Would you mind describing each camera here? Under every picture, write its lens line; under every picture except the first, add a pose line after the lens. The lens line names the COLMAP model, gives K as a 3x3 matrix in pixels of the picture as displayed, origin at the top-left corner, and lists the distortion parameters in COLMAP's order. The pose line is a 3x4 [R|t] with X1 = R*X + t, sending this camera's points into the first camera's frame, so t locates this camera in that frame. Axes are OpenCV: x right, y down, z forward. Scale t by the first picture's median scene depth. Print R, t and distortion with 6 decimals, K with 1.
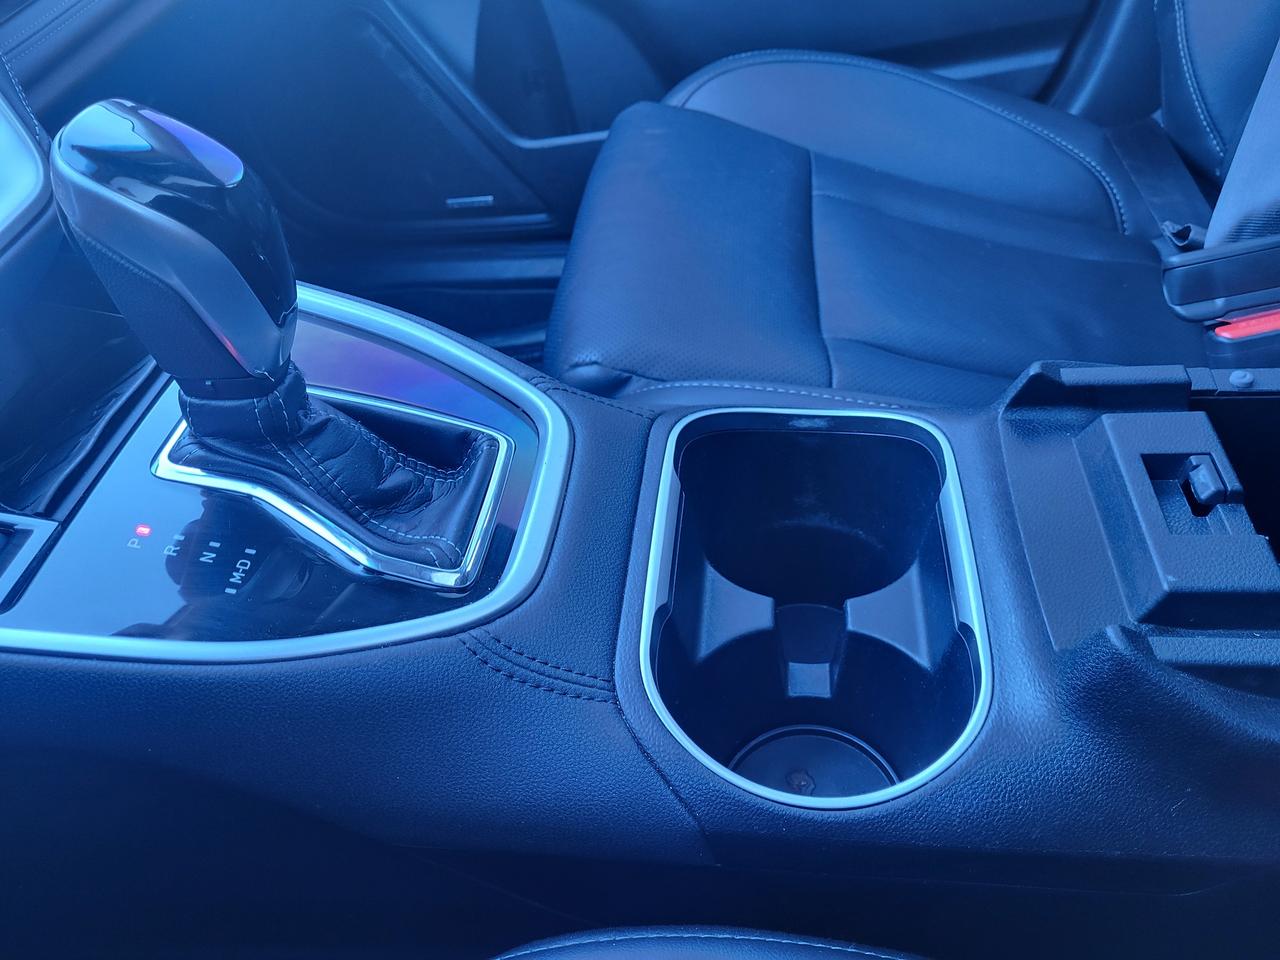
lens RADIAL K [[992.5, 0, 631.2], [0, 992.5, 484.6], [0, 0, 1]] dist [0.036854, -0.031766]
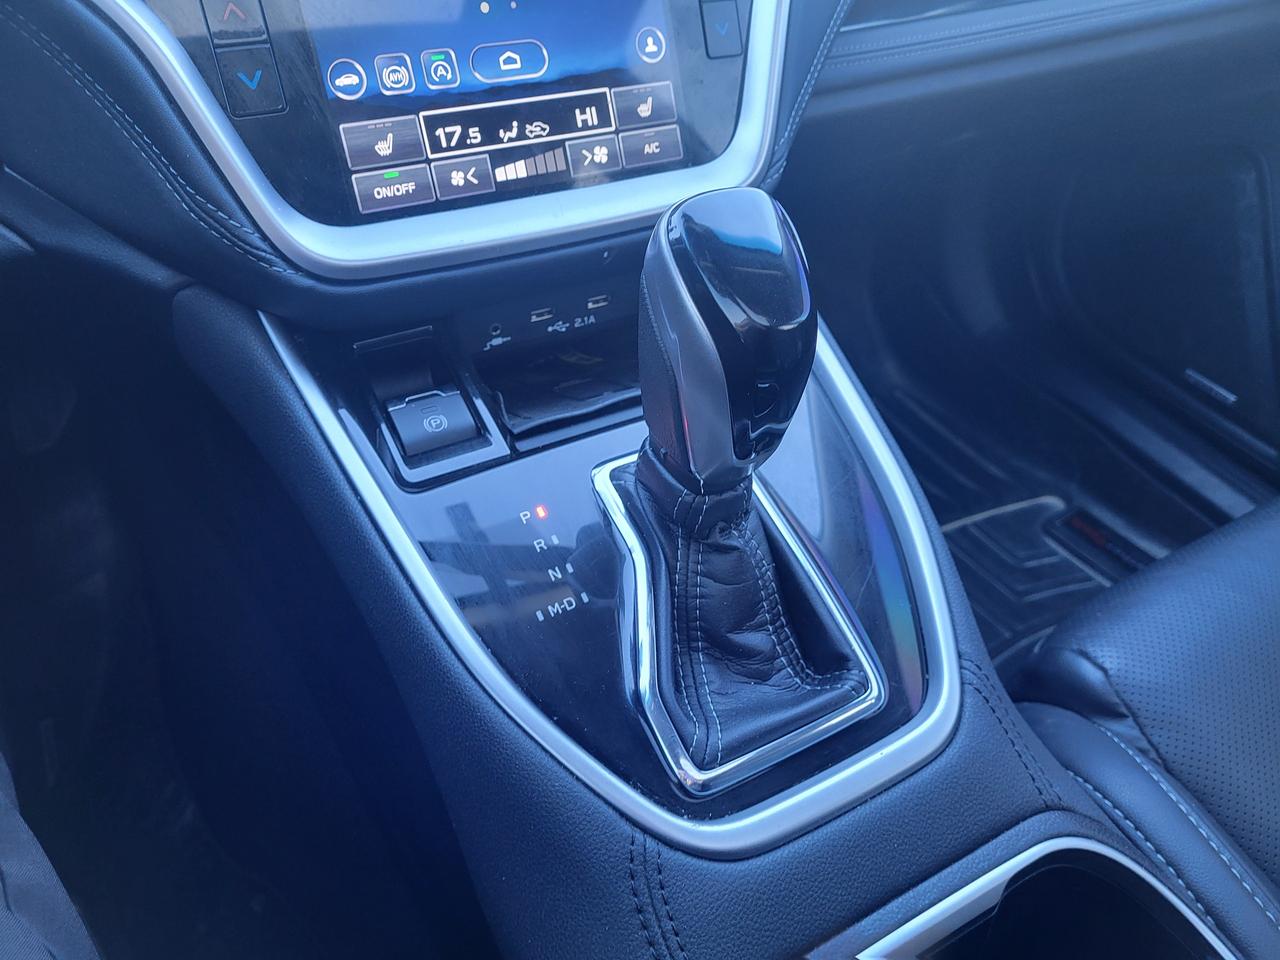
lens RADIAL K [[992.5, 0, 637.6], [0, 992.5, 481.6], [0, 0, 1]] dist [0.036854, -0.031766]
pose [[0.587609, 0.650855, -0.480731, 0.050184], [-0.652473, 0.732507, 0.194198, -0.227675], [0.478534, 0.199552, 0.855093, 0.135114]]
